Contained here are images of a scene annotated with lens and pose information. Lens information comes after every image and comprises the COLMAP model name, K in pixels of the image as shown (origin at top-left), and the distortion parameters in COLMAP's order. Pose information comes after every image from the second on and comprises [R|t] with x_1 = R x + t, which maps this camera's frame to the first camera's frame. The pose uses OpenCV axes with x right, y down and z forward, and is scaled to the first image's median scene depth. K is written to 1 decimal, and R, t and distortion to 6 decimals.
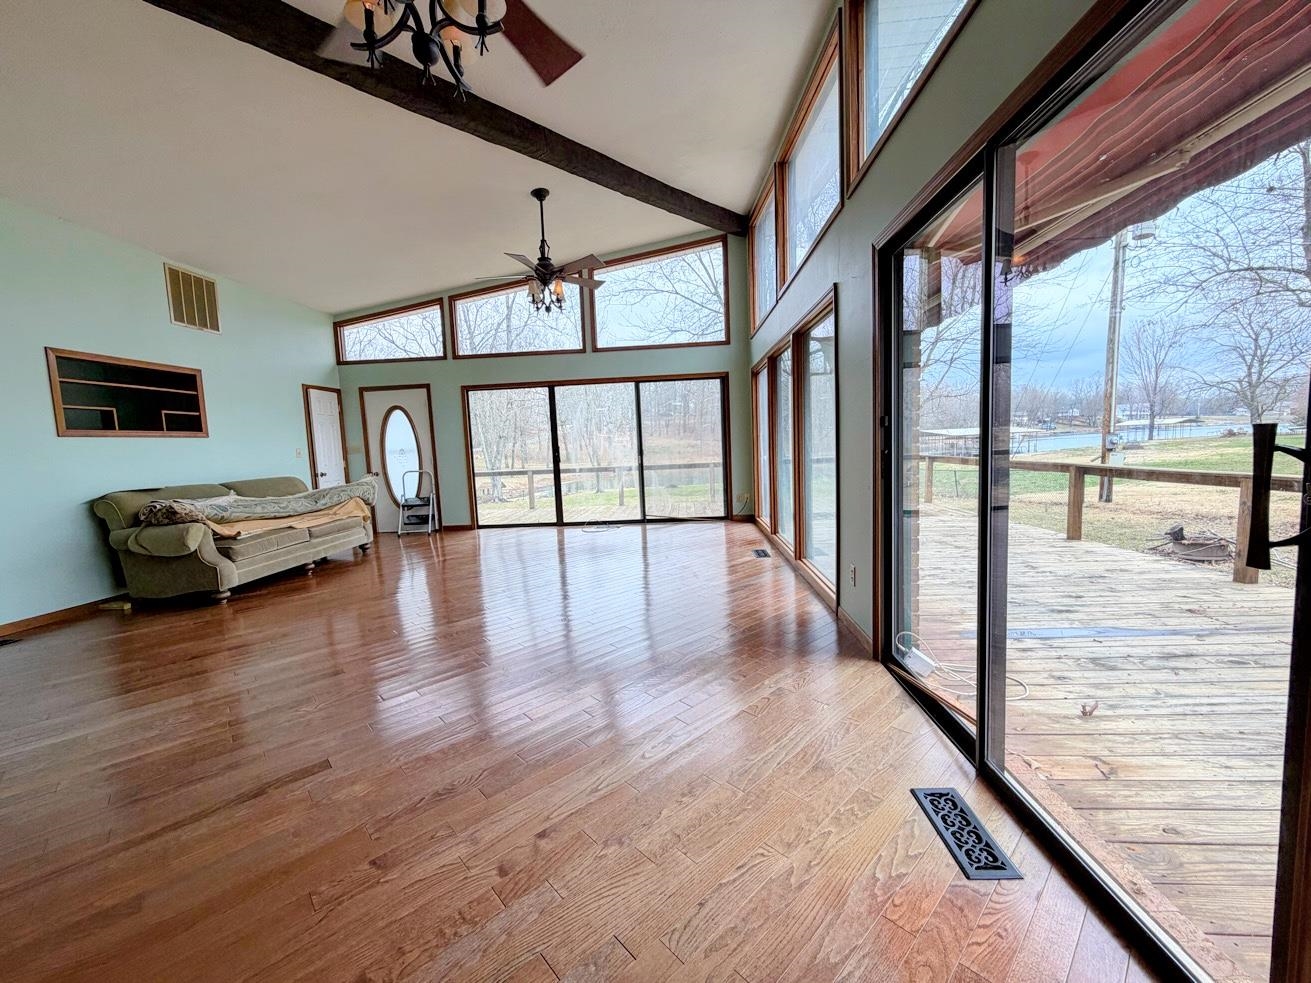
lens RADIAL K [[544.9, 0, 655.5], [0, 544.9, 491.5], [0, 0, 1]] dist [0.000102, -0.000027]
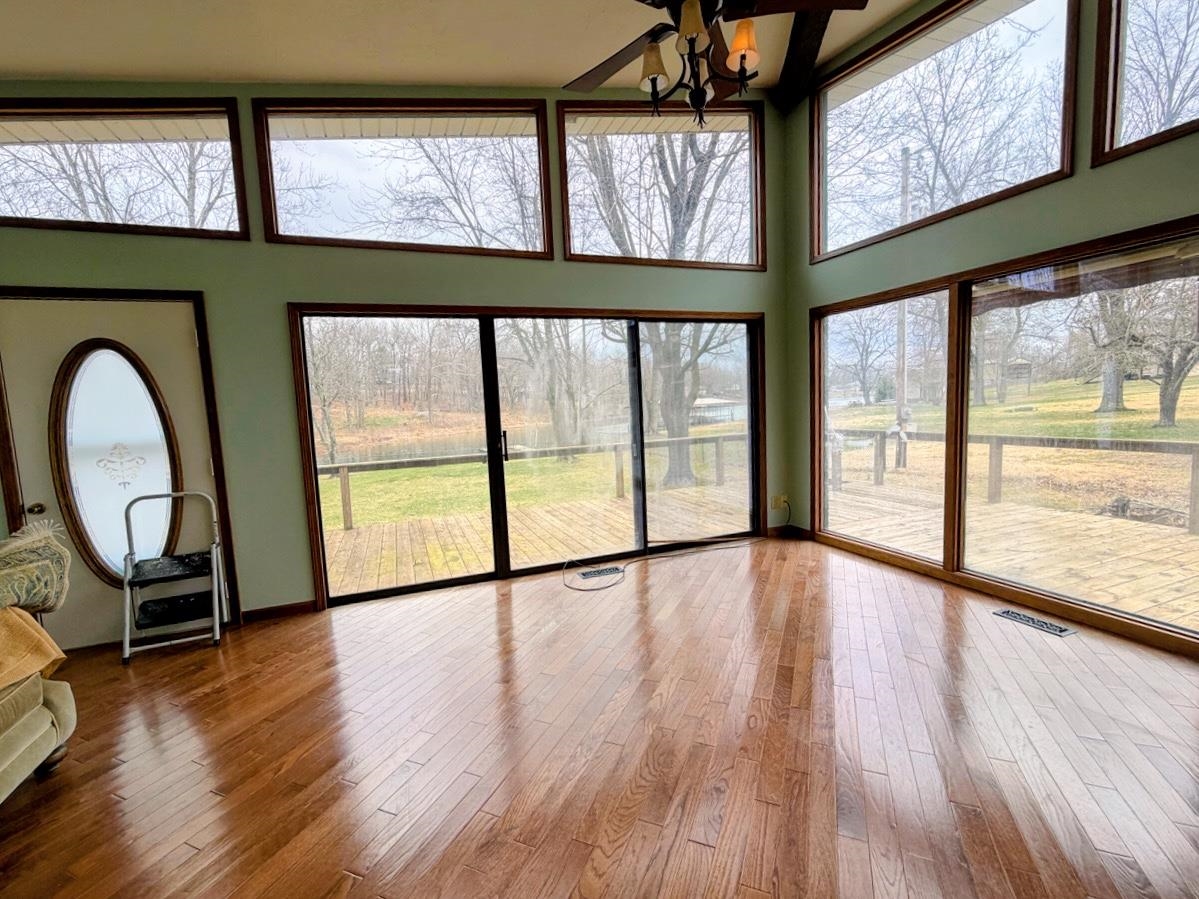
lens RADIAL K [[530.0, 0, 599.5], [0, 530.0, 449.5], [0, 0, 1]] dist [0.000459, 0.000334]
pose [[0.909899, -0.034796, 0.413368, -0.304043], [0.042947, 0.999023, -0.010441, -0.054782], [-0.412601, 0.027253, 0.910504, 0.486954]]
